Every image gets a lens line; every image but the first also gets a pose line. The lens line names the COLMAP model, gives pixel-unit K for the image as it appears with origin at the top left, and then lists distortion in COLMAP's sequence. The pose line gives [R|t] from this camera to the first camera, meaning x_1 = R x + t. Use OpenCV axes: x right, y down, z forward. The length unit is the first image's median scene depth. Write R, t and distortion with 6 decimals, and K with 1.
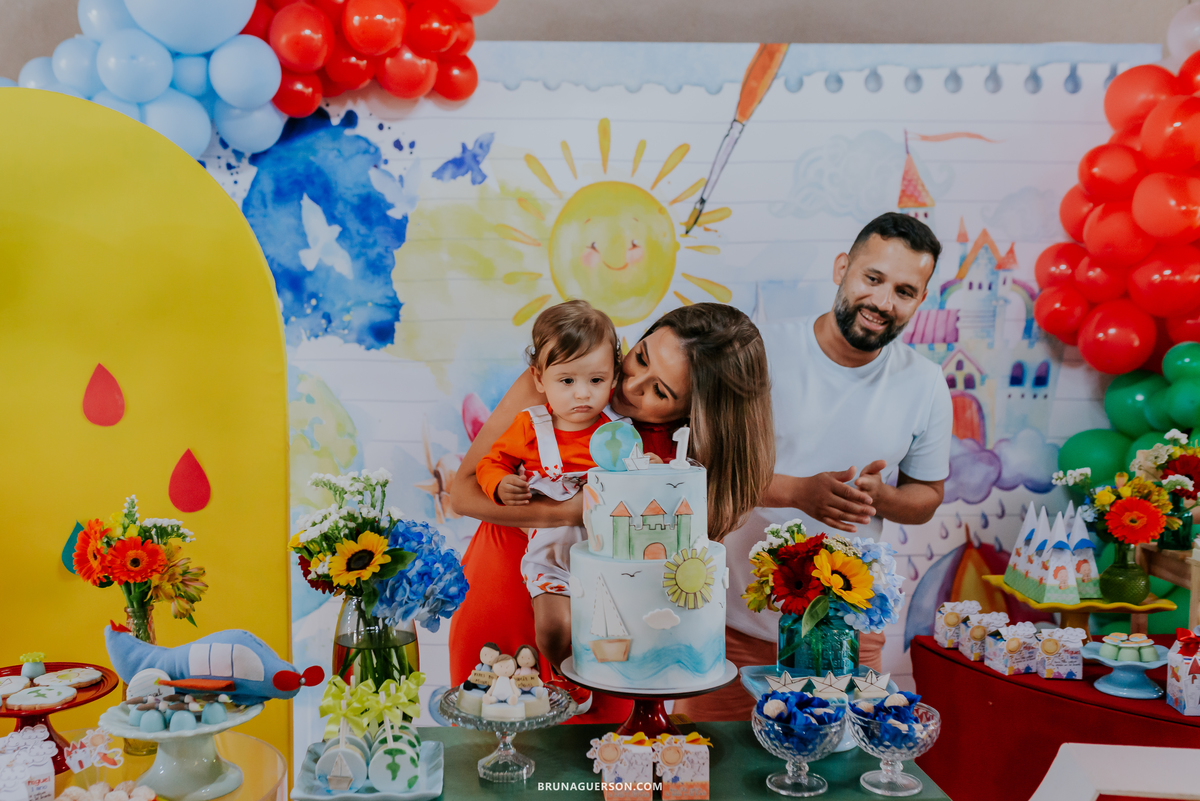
lens RADIAL K [[1157.2, 0, 600.0], [0, 1157.2, 401.0], [0, 0, 1]] dist [-0.006189, 0.000000]
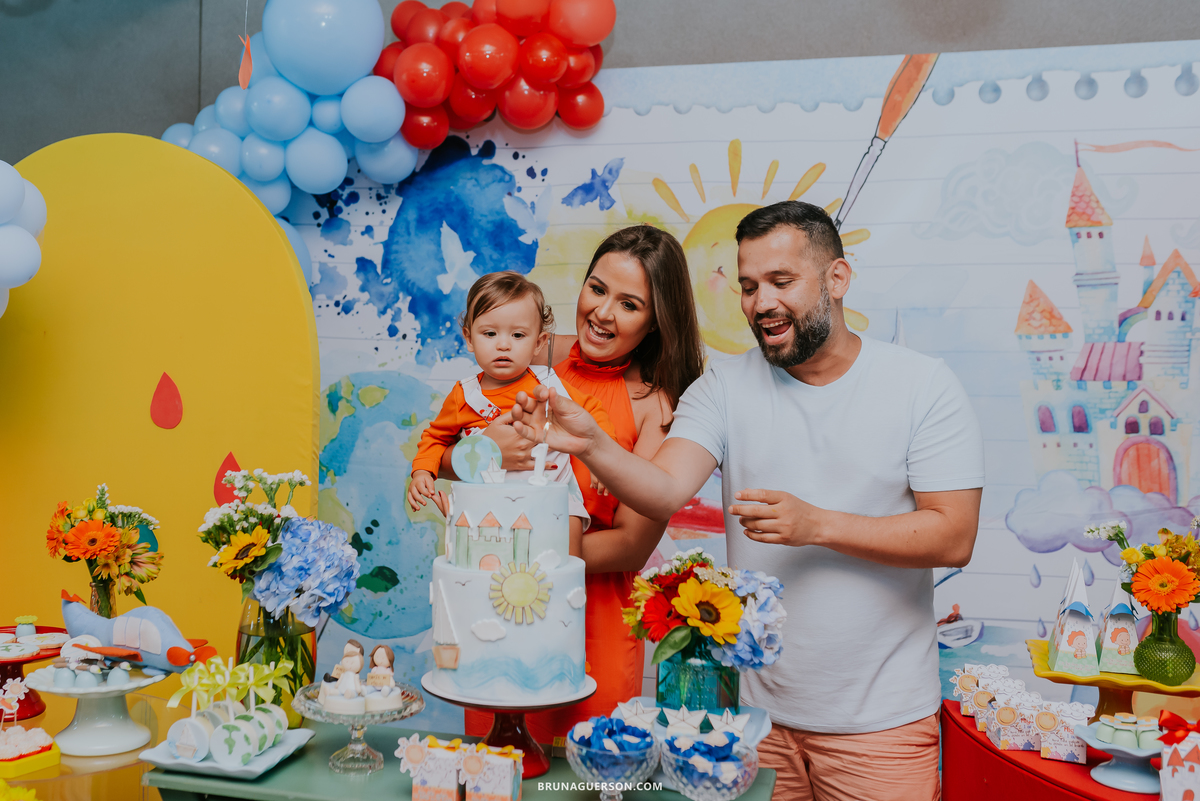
lens RADIAL K [[1235.9, 0, 596.2], [0, 1235.9, 360.4], [0, 0, 1]] dist [0.000839, 0.000000]
pose [[0.948656, 0.021097, -0.315606, 0.228432], [-0.041484, 0.997453, -0.058016, 0.005428], [0.313578, 0.068129, 0.947115, -0.007324]]
